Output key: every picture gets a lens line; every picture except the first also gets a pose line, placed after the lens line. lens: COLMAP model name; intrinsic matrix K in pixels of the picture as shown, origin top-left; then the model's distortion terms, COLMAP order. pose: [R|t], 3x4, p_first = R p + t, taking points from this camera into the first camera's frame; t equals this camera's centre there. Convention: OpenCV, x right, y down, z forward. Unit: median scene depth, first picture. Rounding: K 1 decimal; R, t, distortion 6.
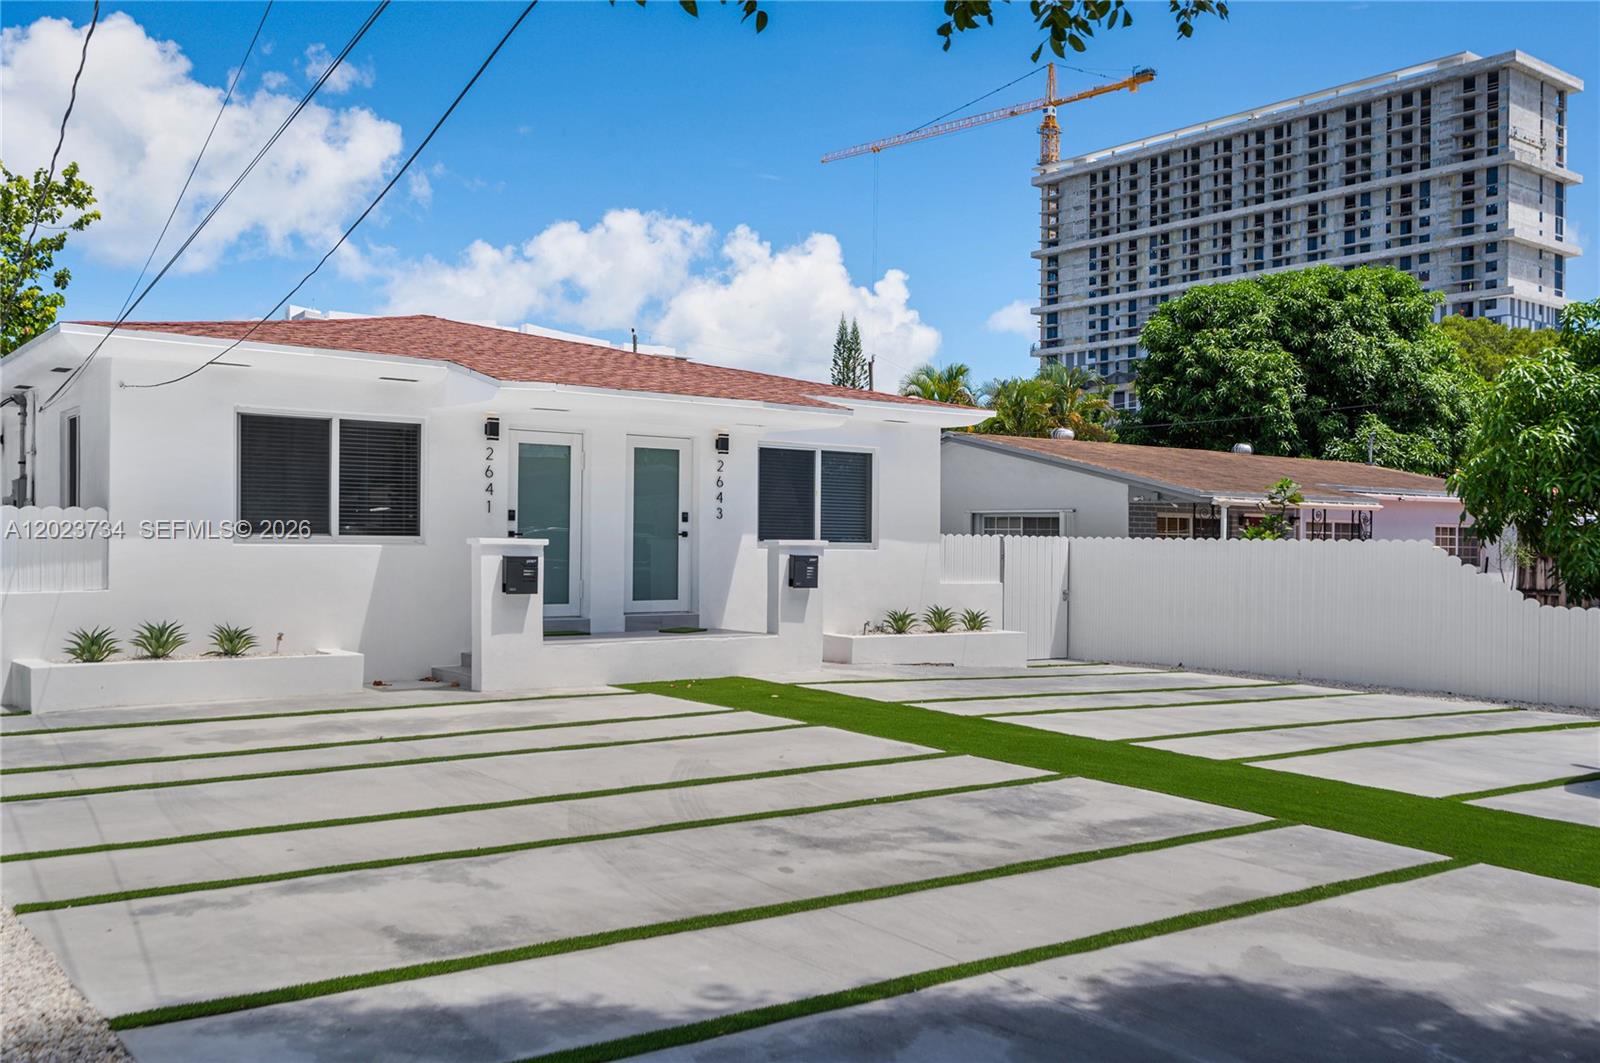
lens RADIAL K [[1421.2, 0, 798.8], [0, 1421.2, 535.1], [0, 0, 1]] dist [-0.006838, -0.001935]
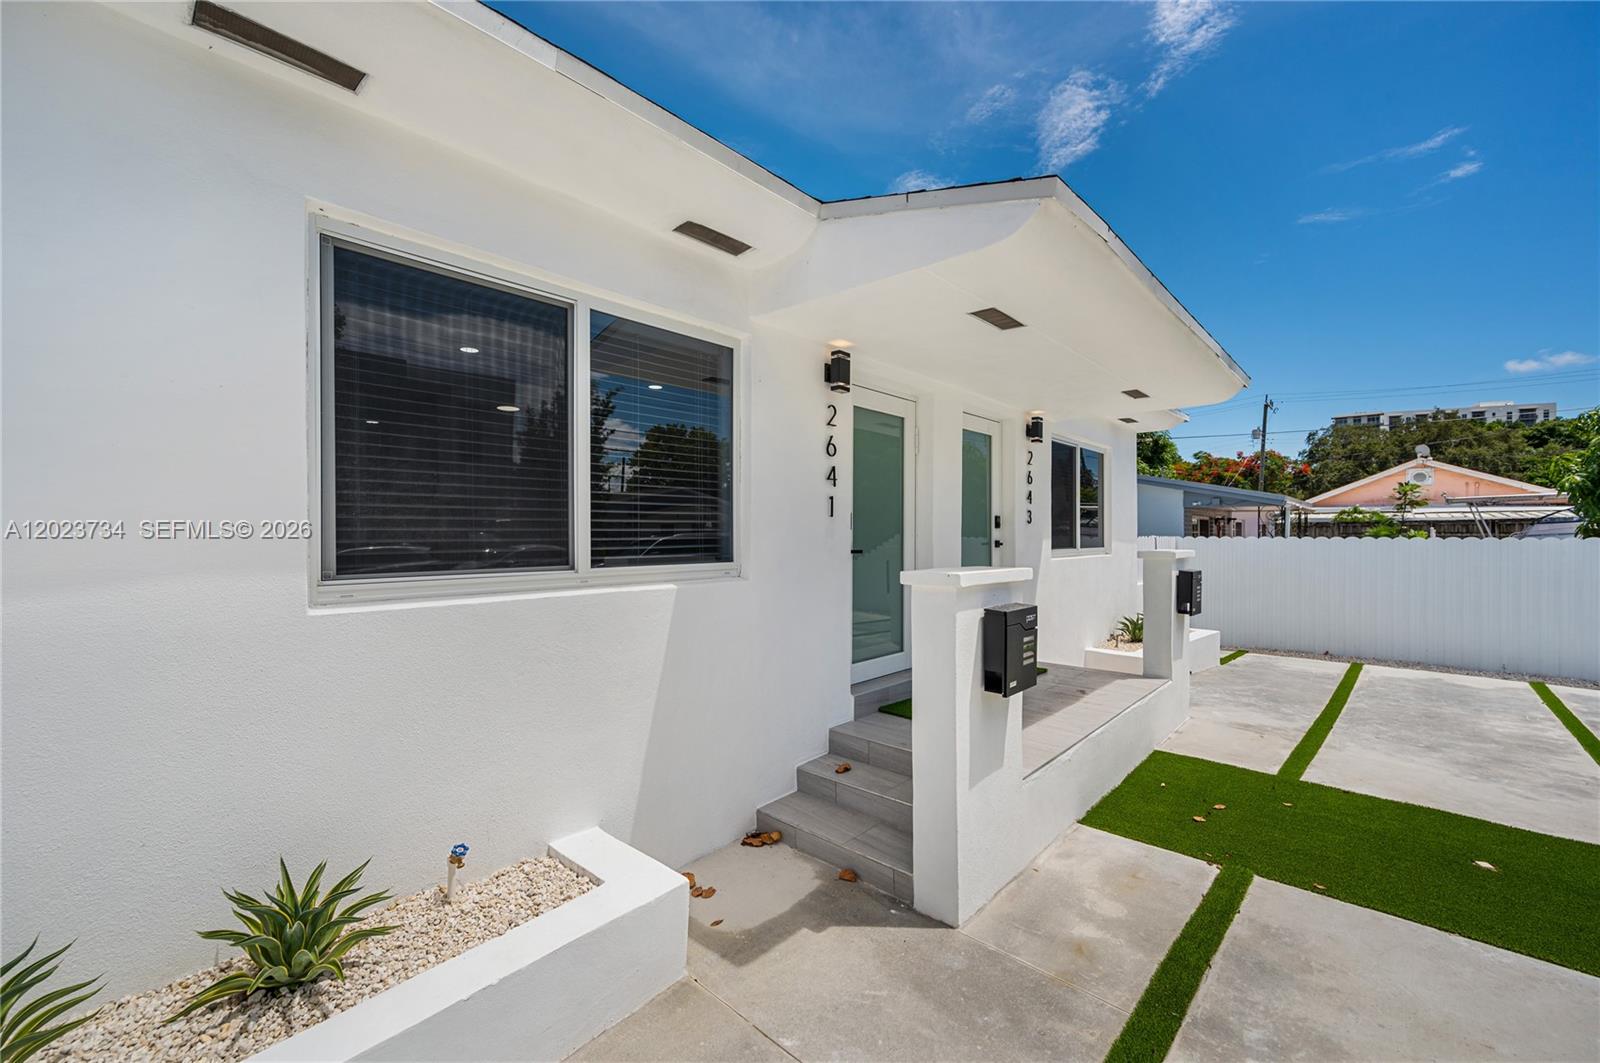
lens RADIAL K [[655.0, 0, 801.7], [0, 655.0, 525.2], [0, 0, 1]] dist [0.001949, -0.001214]
pose [[0.983216, -0.006582, 0.182329, -0.279073], [0.008084, 0.999939, -0.007500, -0.010241], [-0.182268, 0.008848, 0.983209, 0.738966]]
